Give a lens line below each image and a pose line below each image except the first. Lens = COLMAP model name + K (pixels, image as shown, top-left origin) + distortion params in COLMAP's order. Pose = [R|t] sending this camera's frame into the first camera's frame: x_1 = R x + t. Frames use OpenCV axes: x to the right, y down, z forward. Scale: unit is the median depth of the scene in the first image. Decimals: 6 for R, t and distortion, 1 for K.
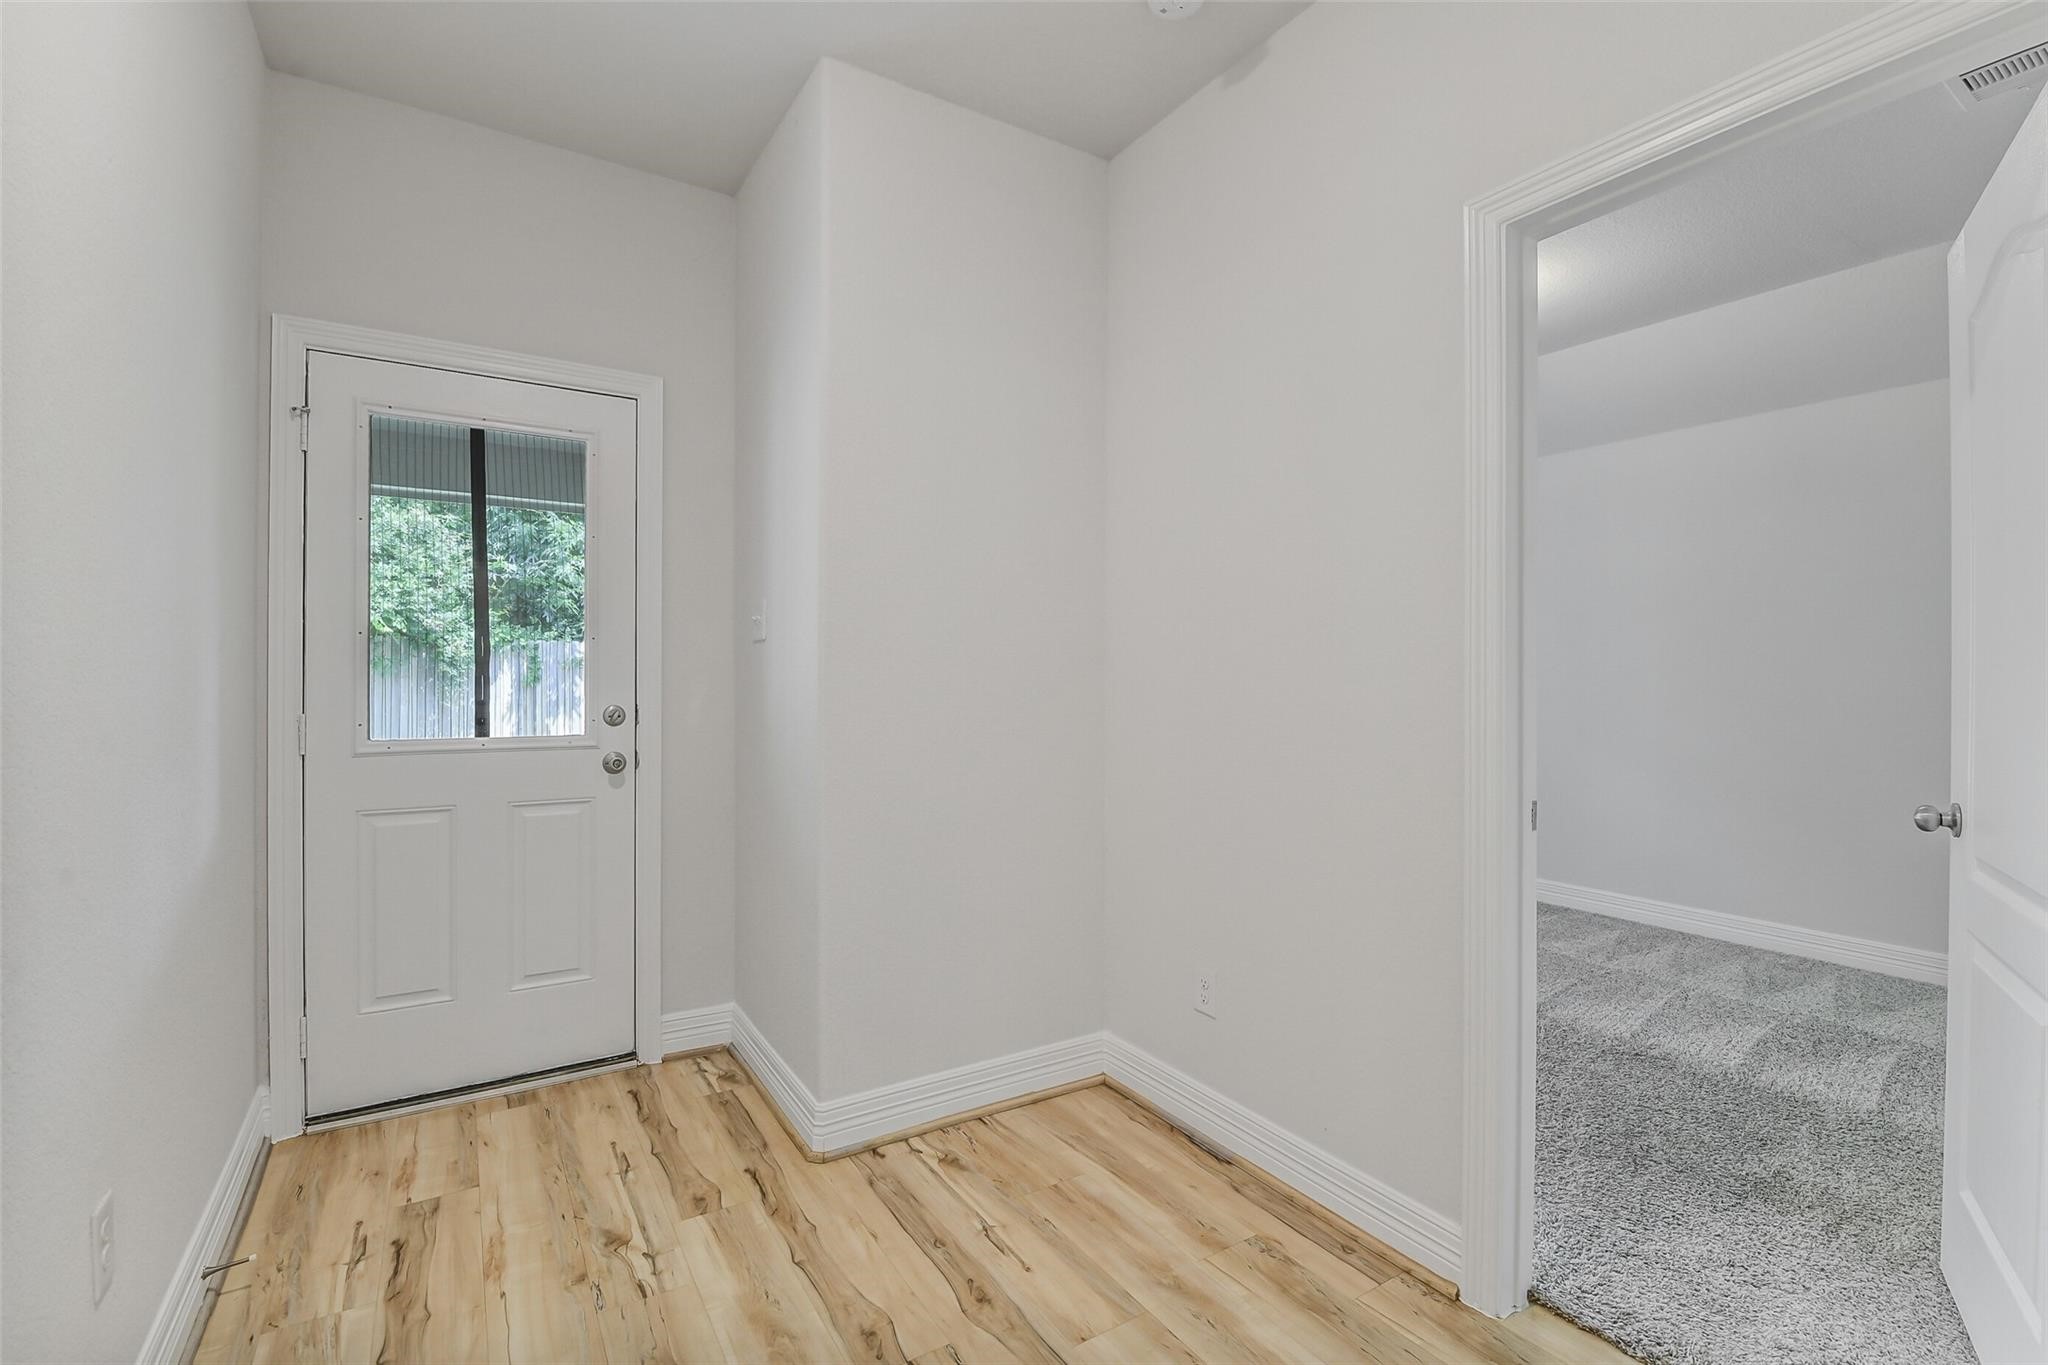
lens RADIAL K [[904.3, 0, 1020.4], [0, 904.3, 679.0], [0, 0, 1]] dist [-0.000353, 0.000217]
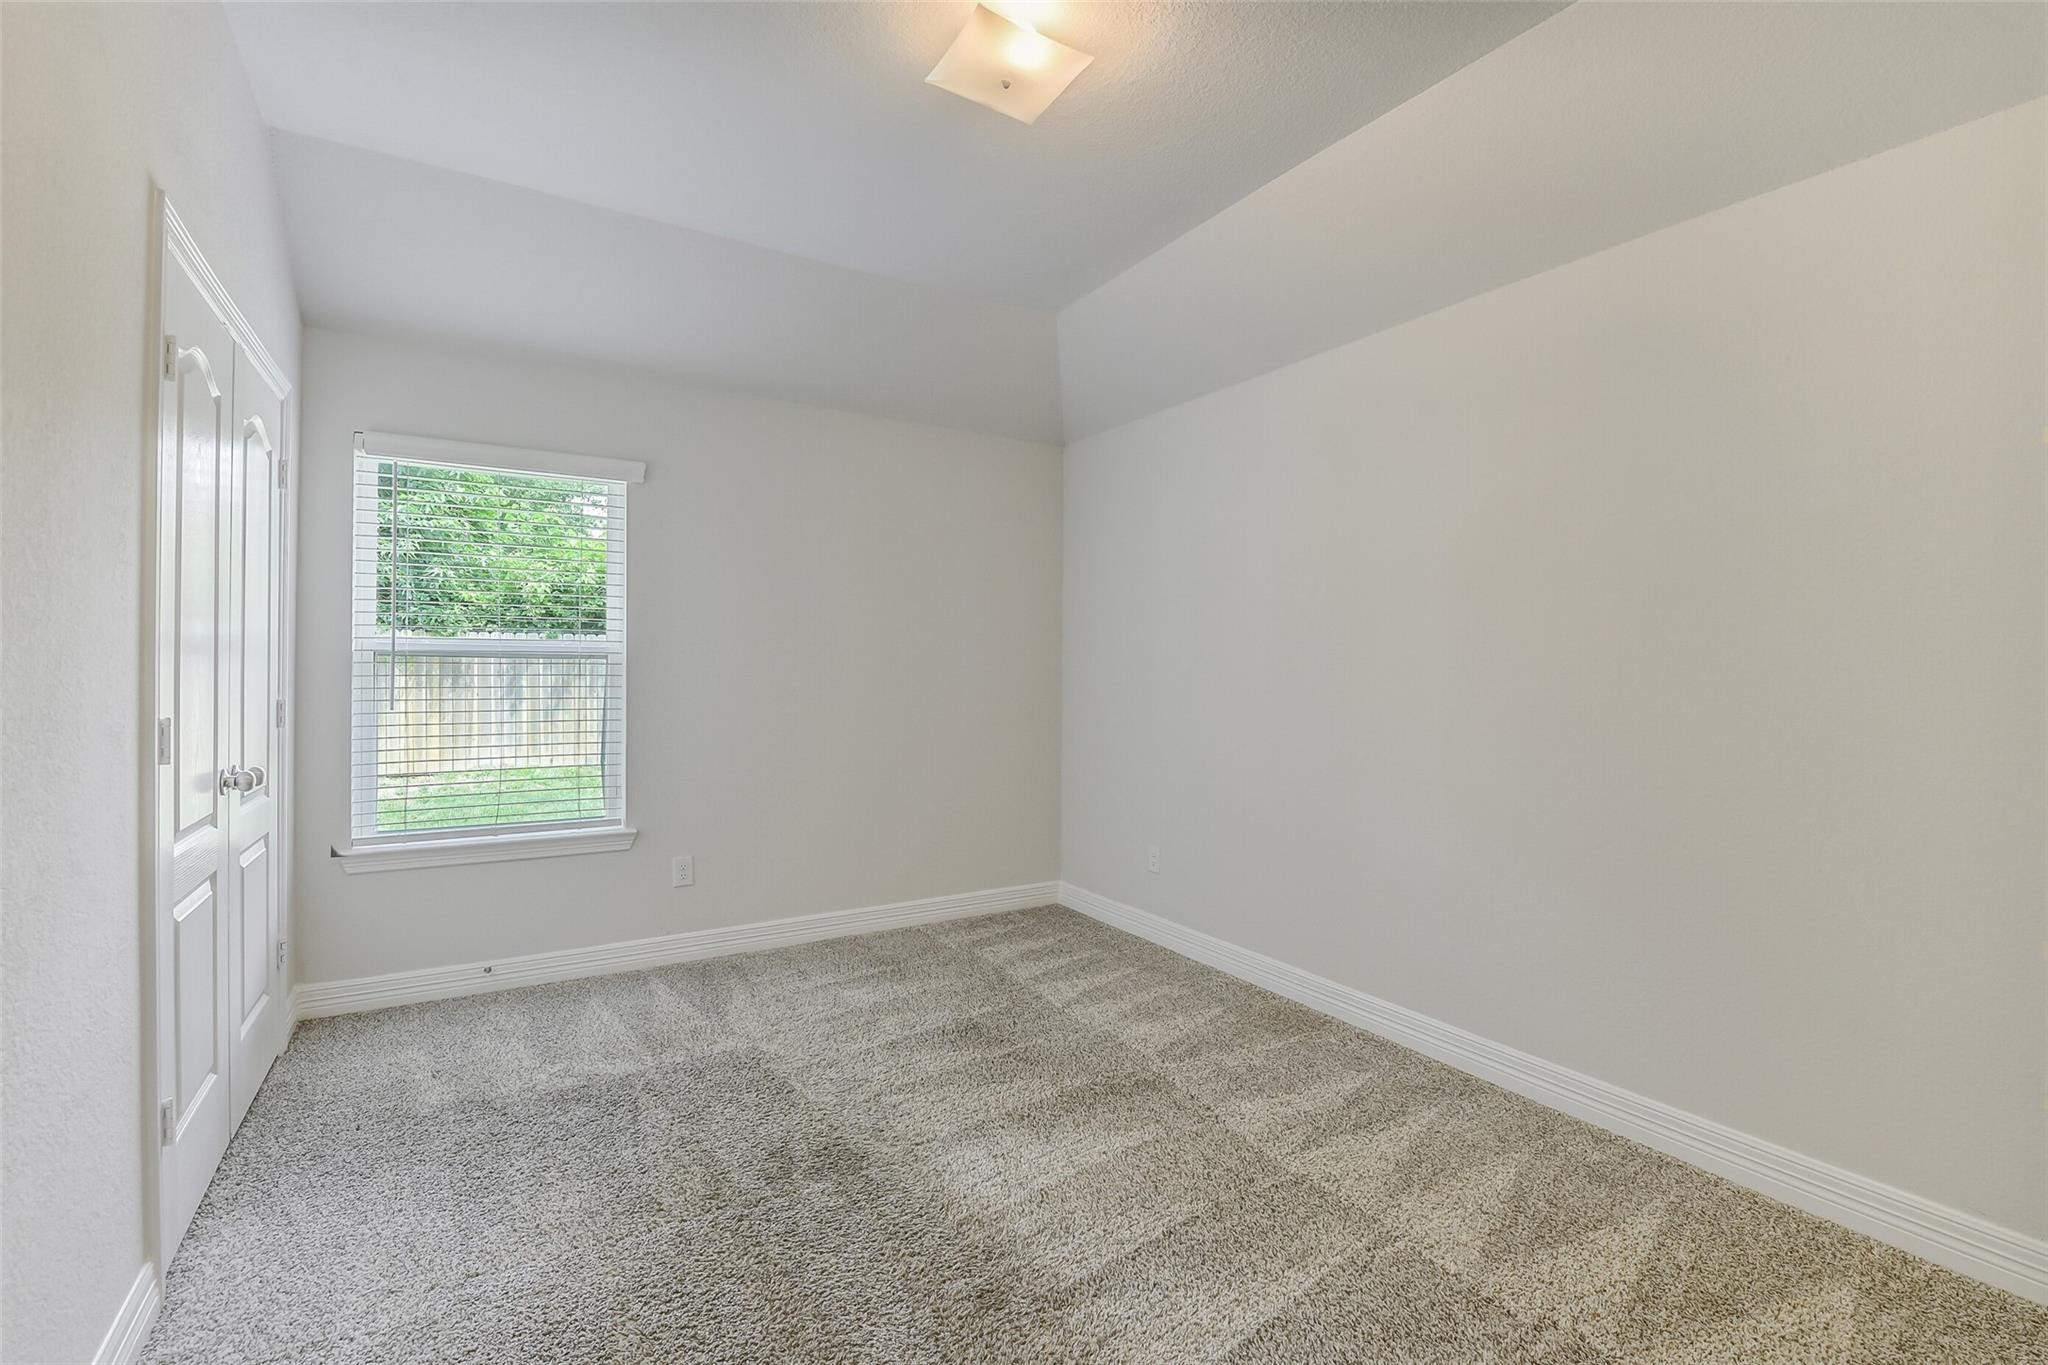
lens RADIAL K [[904.3, 0, 1019.0], [0, 904.3, 674.2], [0, 0, 1]] dist [-0.000353, 0.000217]
pose [[0.999777, 0.002799, -0.020937, 0.508505], [-0.002729, 0.999991, 0.003376, -0.004128], [0.020946, -0.003318, 0.999775, 0.428118]]
